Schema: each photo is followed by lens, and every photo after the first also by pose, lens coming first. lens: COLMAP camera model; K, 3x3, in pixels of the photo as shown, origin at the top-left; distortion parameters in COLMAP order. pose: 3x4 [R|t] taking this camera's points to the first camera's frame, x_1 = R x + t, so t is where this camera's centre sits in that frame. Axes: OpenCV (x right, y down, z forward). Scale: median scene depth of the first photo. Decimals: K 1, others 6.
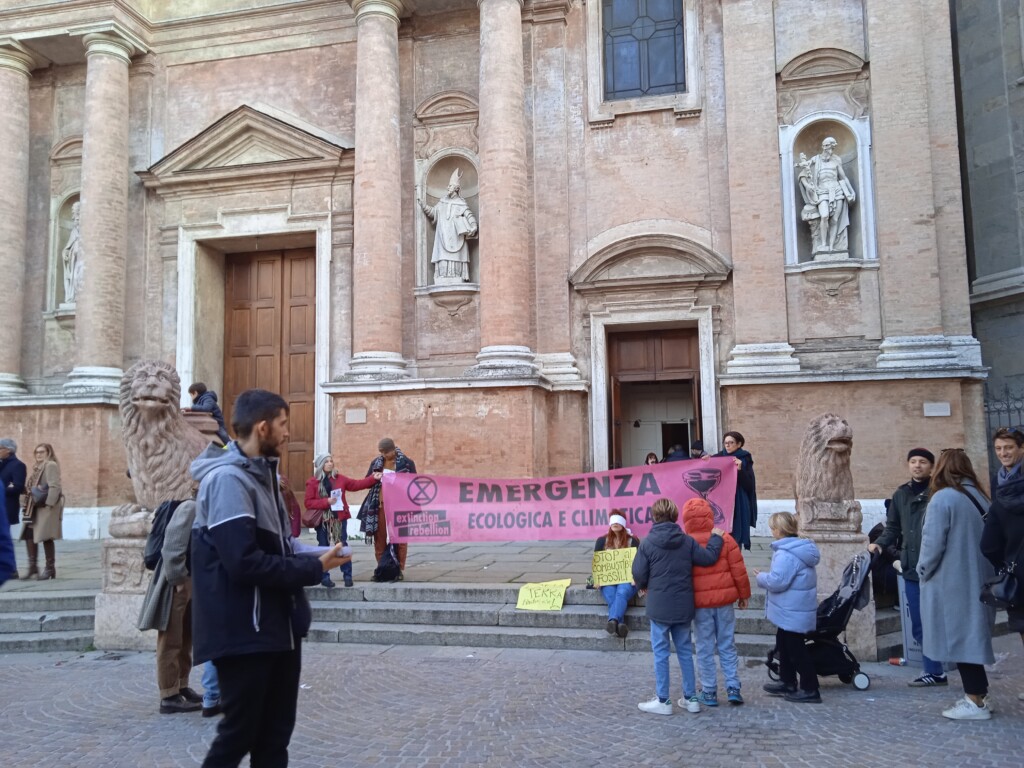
lens RADIAL K [[837.5, 0, 514.0], [0, 837.5, 377.0], [0, 0, 1]] dist [0.072388, -0.074594]
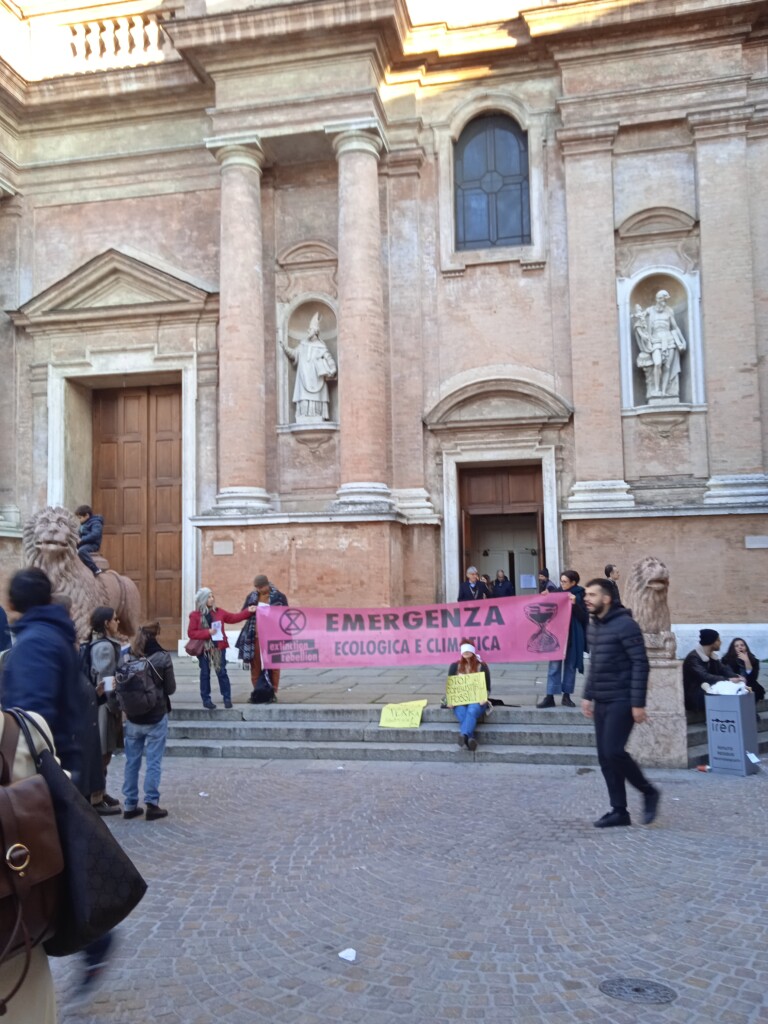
lens RADIAL K [[837.5, 0, 395.9], [0, 837.5, 513.2], [0, 0, 1]] dist [0.072388, -0.074594]
pose [[0.999232, 0.000546, 0.039184, -0.010574], [-0.001384, 0.999771, 0.021367, -0.020149], [-0.039163, -0.021405, 0.999004, -0.070503]]
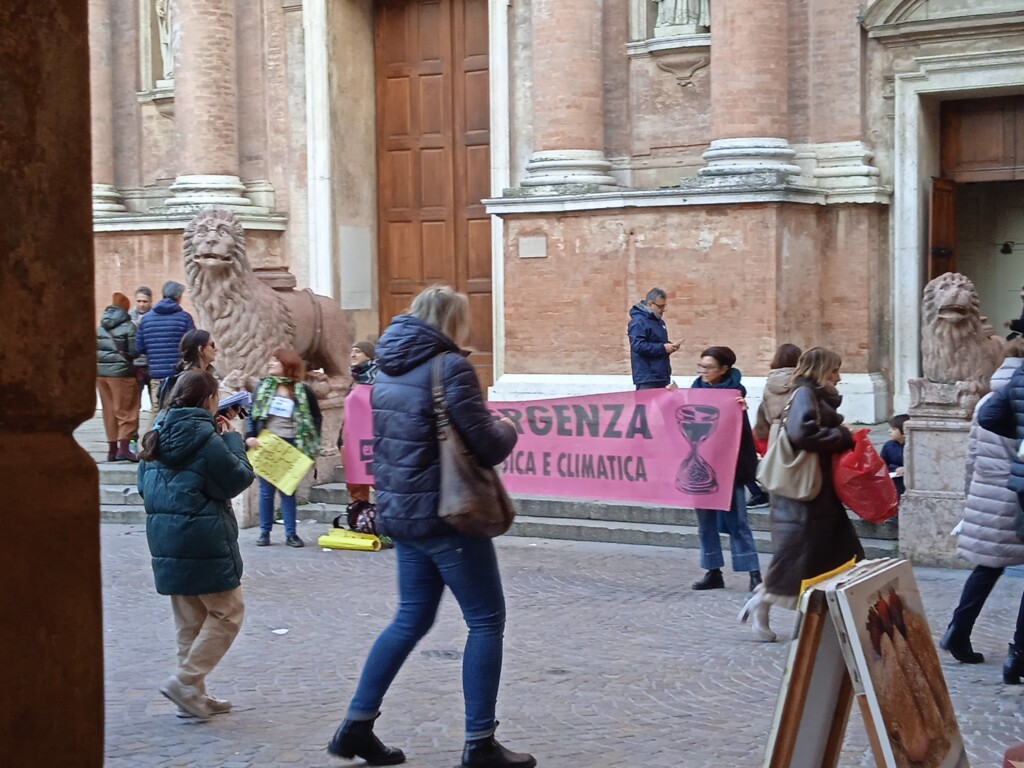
lens RADIAL K [[1766.6, 0, 513.0], [0, 1766.6, 356.5], [0, 0, 1]] dist [0.187694, -0.799215]
pose [[0.945457, 0.012884, -0.325493, 0.262176], [0.033978, 0.989866, 0.137877, -0.063189], [0.323971, -0.141416, 0.935438, -0.363187]]
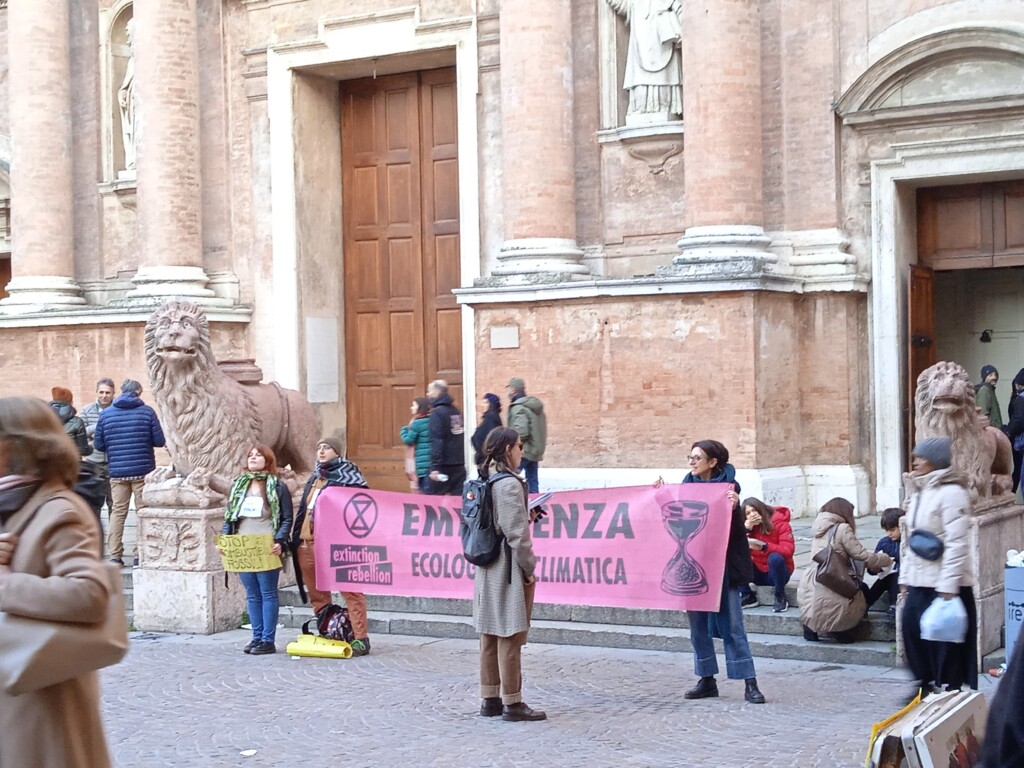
lens RADIAL K [[1766.6, 0, 513.0], [0, 1766.6, 356.5], [0, 0, 1]] dist [0.187694, -0.799215]
pose [[0.952007, -0.009907, -0.305917, 0.244451], [0.038604, 0.995381, 0.087901, -0.060624], [0.303633, -0.095492, 0.947992, -0.332100]]
